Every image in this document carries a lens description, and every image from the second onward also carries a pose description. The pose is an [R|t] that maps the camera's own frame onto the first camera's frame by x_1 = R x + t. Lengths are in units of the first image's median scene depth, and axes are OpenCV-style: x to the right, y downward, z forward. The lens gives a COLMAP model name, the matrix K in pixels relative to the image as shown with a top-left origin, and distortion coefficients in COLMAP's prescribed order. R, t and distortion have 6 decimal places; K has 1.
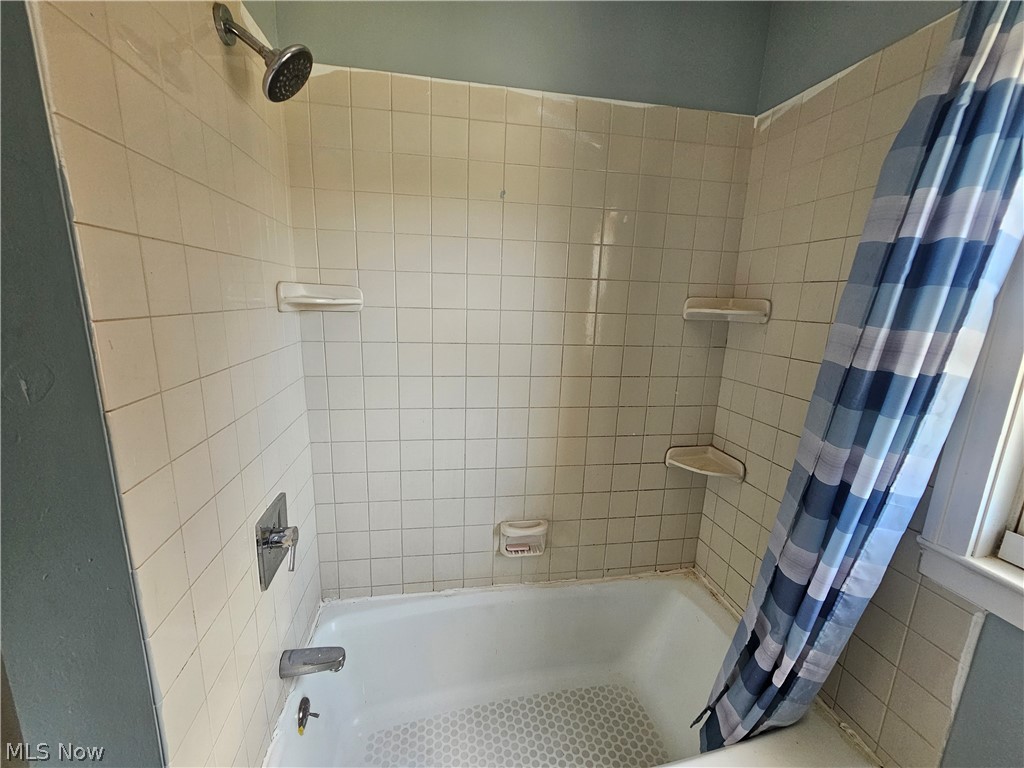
lens RADIAL K [[418.3, 0, 507.7], [0, 418.3, 390.4], [0, 0, 1]] dist [-0.001886, -0.000234]
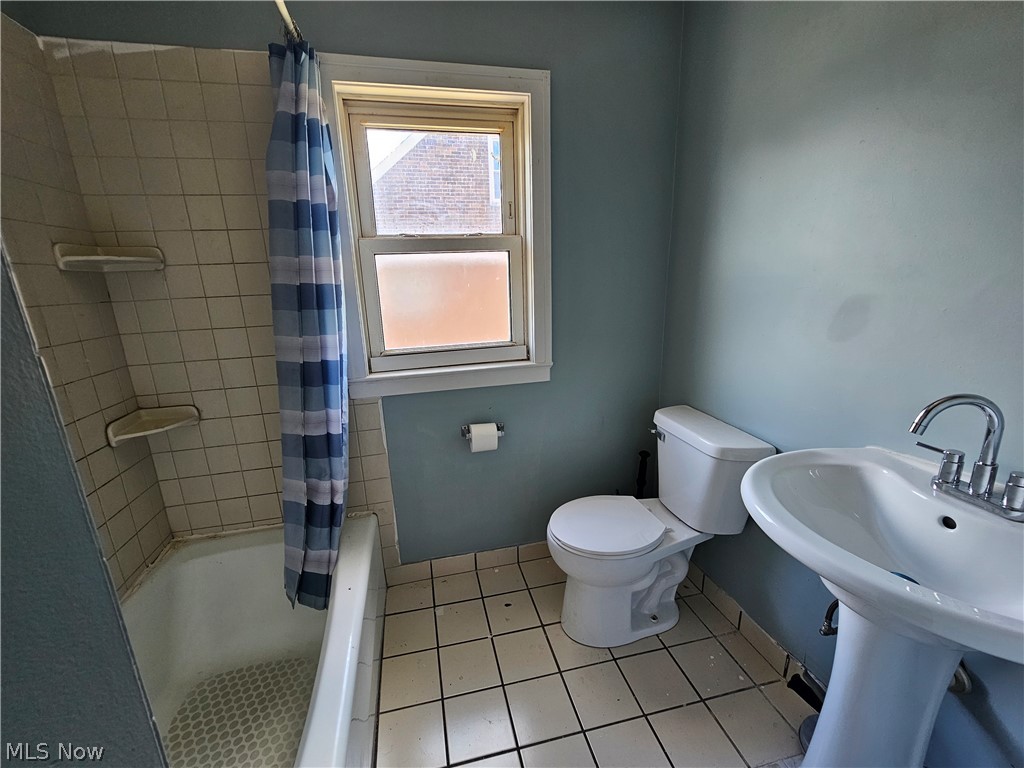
lens RADIAL K [[418.3, 0, 491.6], [0, 418.3, 387.0], [0, 0, 1]] dist [-0.001886, -0.000234]
pose [[-0.035234, -0.277206, 0.960164, -0.457971], [0.249570, 0.927880, 0.277044, 0.026648], [-0.967716, 0.249389, 0.036489, 0.210403]]
